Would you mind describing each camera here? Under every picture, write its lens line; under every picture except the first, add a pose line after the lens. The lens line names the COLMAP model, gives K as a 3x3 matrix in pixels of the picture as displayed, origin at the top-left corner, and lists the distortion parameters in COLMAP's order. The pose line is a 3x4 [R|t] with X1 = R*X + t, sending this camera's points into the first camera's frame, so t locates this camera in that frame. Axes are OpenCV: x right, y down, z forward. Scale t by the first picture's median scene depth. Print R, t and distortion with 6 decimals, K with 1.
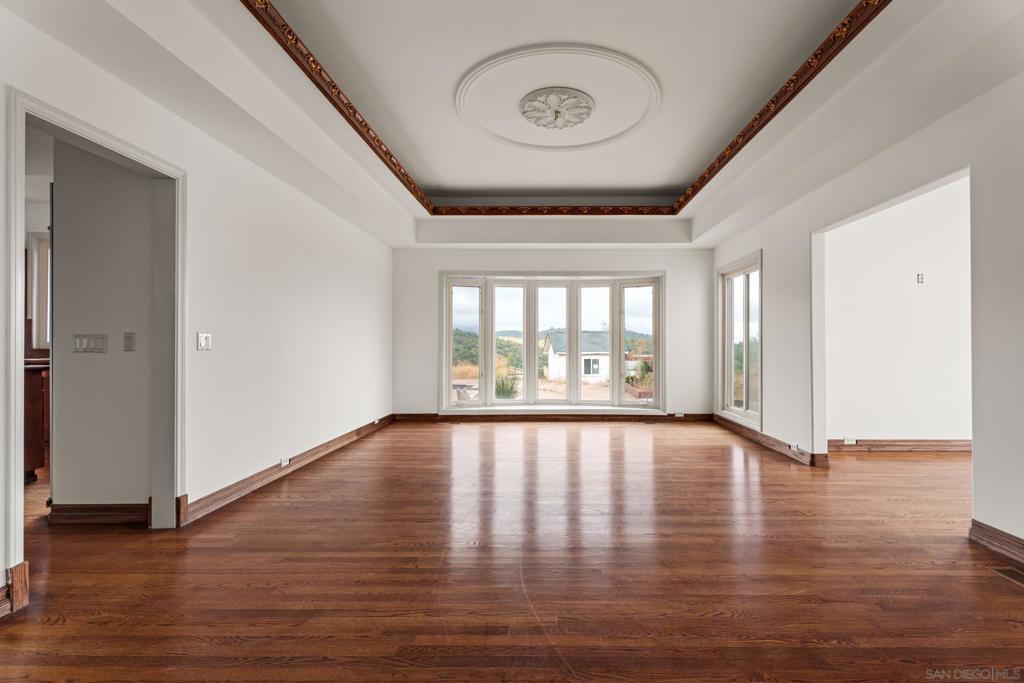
lens RADIAL K [[466.4, 0, 544.9], [0, 466.4, 344.2], [0, 0, 1]] dist [0.000325, -0.000018]
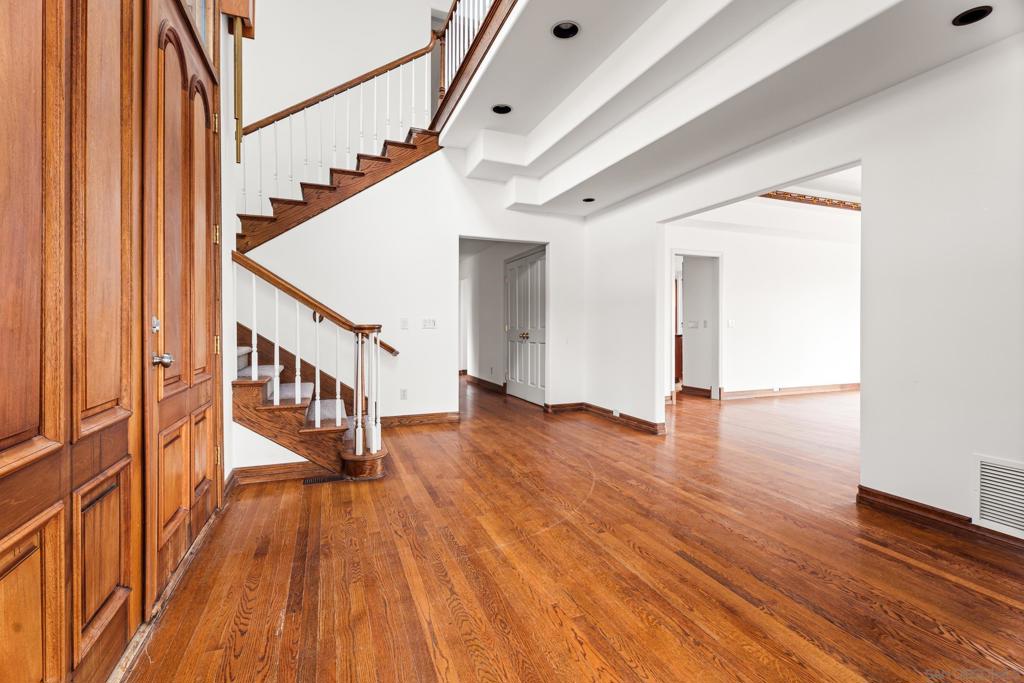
lens RADIAL K [[461.9, 0, 502.9], [0, 461.9, 333.2], [0, 0, 1]] dist [0.001249, -0.000636]
pose [[0.362363, 0.005399, -0.932021, 0.986544], [0.004015, 0.999965, 0.007354, 0.021636], [0.932028, -0.006407, 0.362329, -0.871319]]
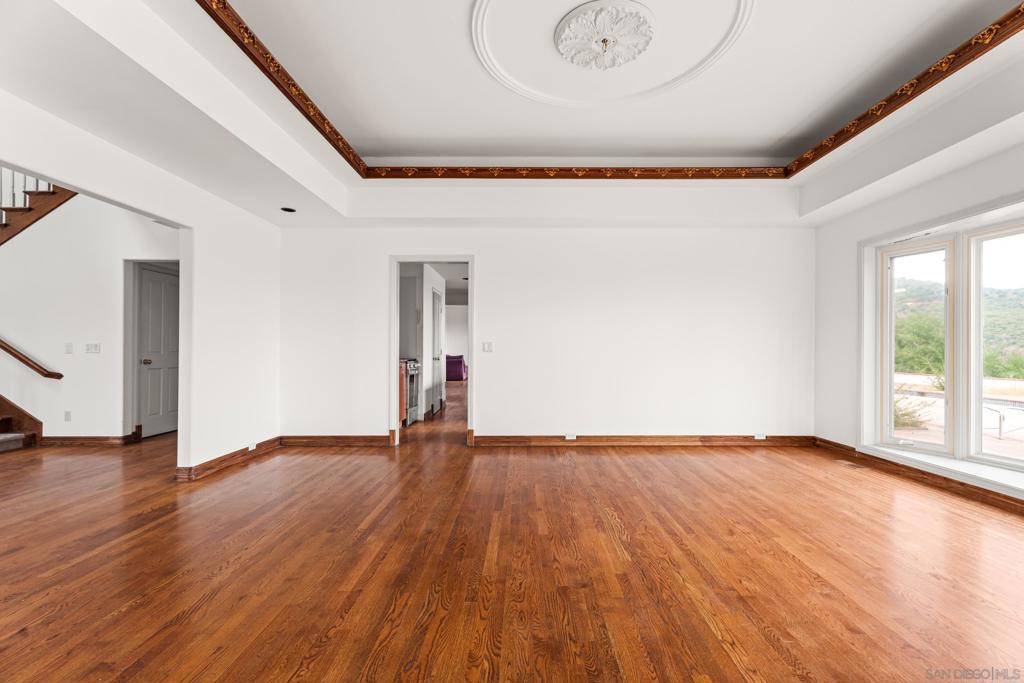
lens RADIAL K [[469.1, 0, 512.0], [0, 469.1, 341.5], [0, 0, 1]] dist [-0.001289, -0.000657]
pose [[-0.018120, -0.017736, -0.999679, 1.026340], [0.003774, 0.999834, -0.017807, 0.011557], [0.999829, -0.004096, -0.018050, 1.154132]]
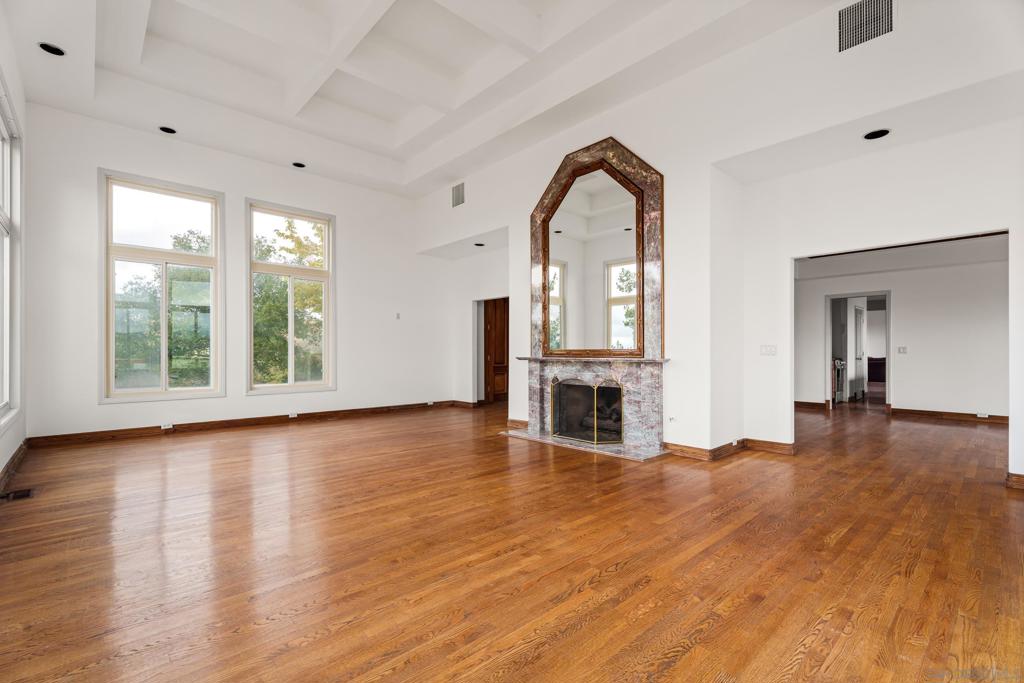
lens RADIAL K [[454.4, 0, 514.1], [0, 454.4, 344.3], [0, 0, 1]] dist [-0.007706, -0.000302]
pose [[-0.731426, -0.015160, -0.681752, 2.646919], [-0.001335, 0.999783, -0.020800, 0.026429], [0.681919, -0.014304, -0.731288, 1.408286]]
